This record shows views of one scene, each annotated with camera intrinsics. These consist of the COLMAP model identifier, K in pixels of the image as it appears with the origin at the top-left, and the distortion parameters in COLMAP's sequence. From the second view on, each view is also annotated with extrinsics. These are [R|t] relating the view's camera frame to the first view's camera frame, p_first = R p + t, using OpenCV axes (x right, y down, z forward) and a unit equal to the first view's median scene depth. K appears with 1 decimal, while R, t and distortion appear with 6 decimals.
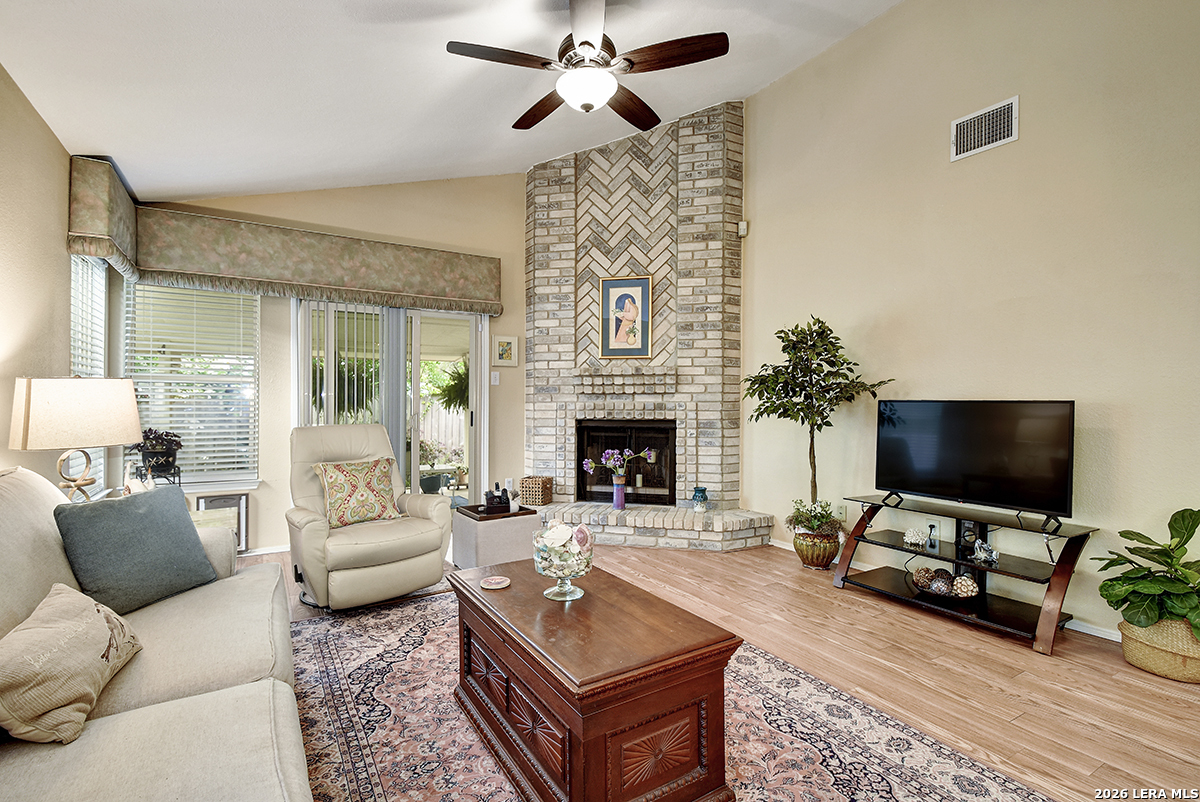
lens RADIAL K [[556.6, 0, 585.7], [0, 556.6, 398.7], [0, 0, 1]] dist [0.018259, -0.000376]
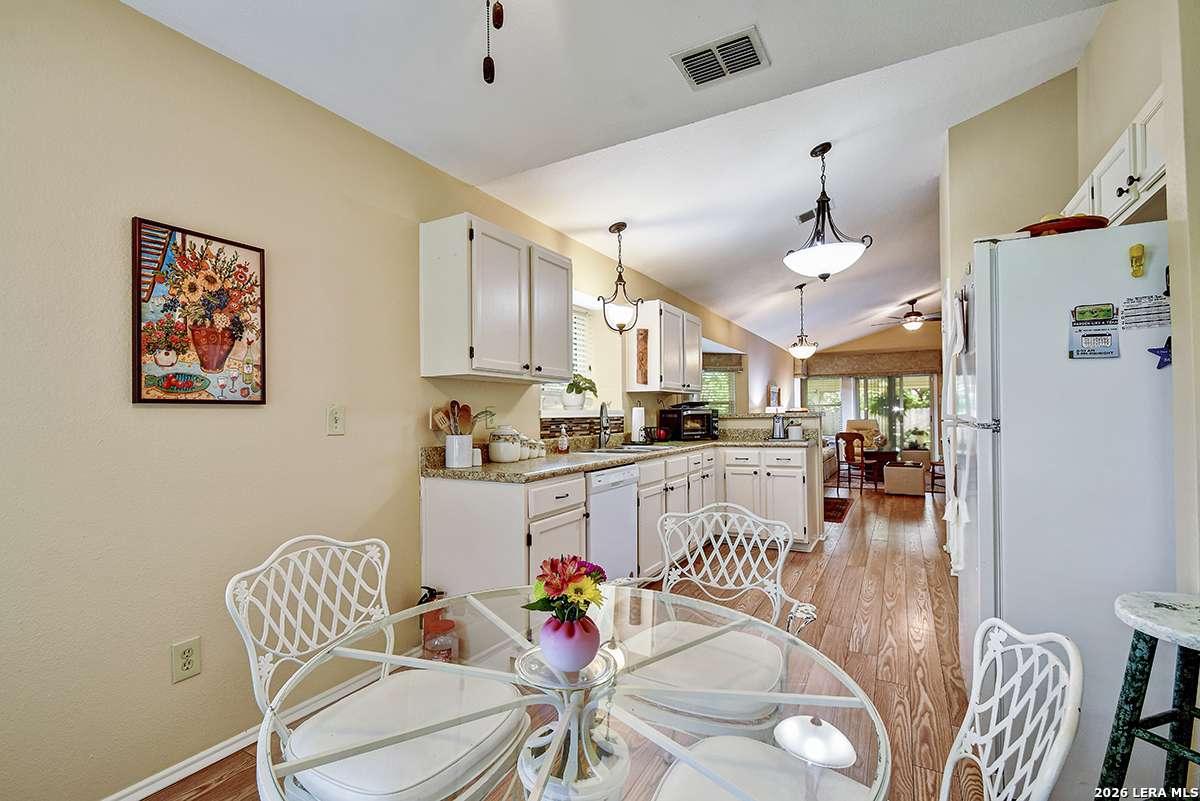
lens RADIAL K [[539.3, 0, 589.1], [0, 539.3, 412.6], [0, 0, 1]] dist [0.025044, -0.011964]
pose [[0.496617, -0.016049, -0.867821, 1.098805], [0.017652, 0.999809, -0.008388, 0.003561], [0.867790, -0.011153, 0.496806, -1.409984]]
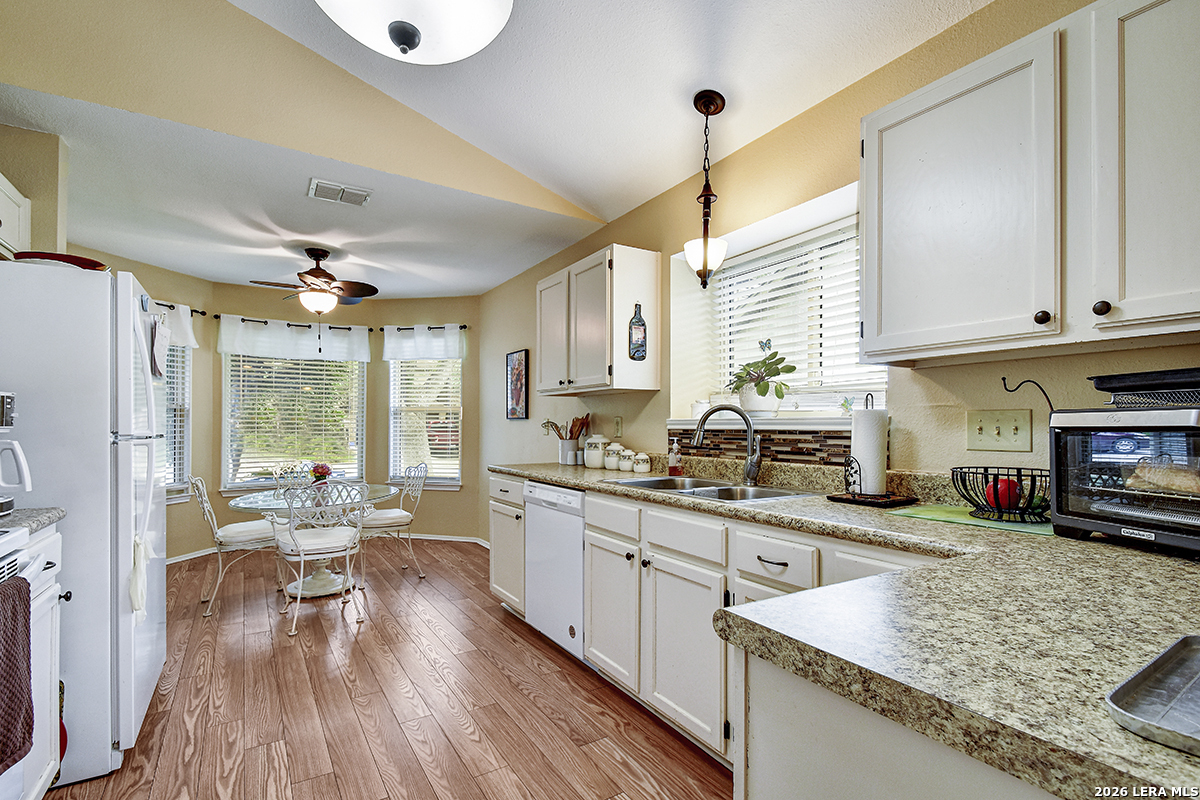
lens RADIAL K [[554.0, 0, 597.5], [0, 554.0, 423.4], [0, 0, 1]] dist [0.015575, -0.000870]
pose [[-0.999449, -0.008596, -0.032074, 0.542461], [-0.008357, 0.999936, -0.007584, 0.002720], [0.032137, -0.007312, -0.999457, -0.503490]]
